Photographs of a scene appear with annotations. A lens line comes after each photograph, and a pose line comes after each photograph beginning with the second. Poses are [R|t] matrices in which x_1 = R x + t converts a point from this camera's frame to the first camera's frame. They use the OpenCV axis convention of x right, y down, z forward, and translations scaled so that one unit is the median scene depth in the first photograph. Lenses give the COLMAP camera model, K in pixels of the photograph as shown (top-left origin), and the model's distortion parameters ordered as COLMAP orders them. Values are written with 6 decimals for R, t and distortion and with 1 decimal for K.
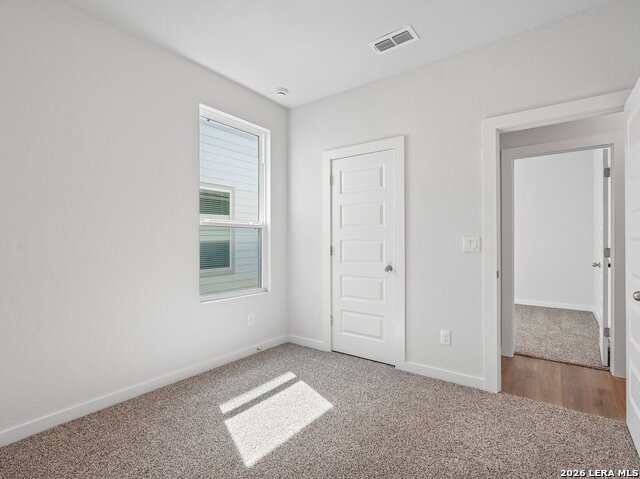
lens RADIAL K [[326.5, 0, 320.0], [0, 326.5, 239.5], [0, 0, 1]] dist [-0.001107, 0.000317]
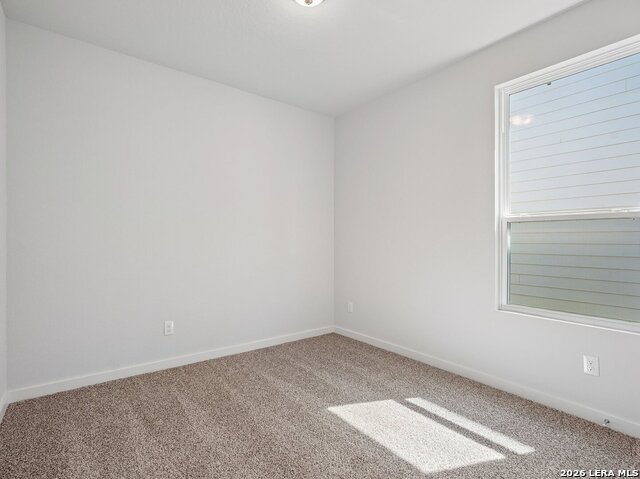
lens RADIAL K [[326.5, 0, 320.0], [0, 326.5, 239.5], [0, 0, 1]] dist [-0.001107, 0.000317]
pose [[-0.268705, 0.013865, -0.963123, 0.761658], [0.012417, 0.999863, 0.010929, -0.029355], [0.963143, -0.009022, -0.268840, 0.909963]]
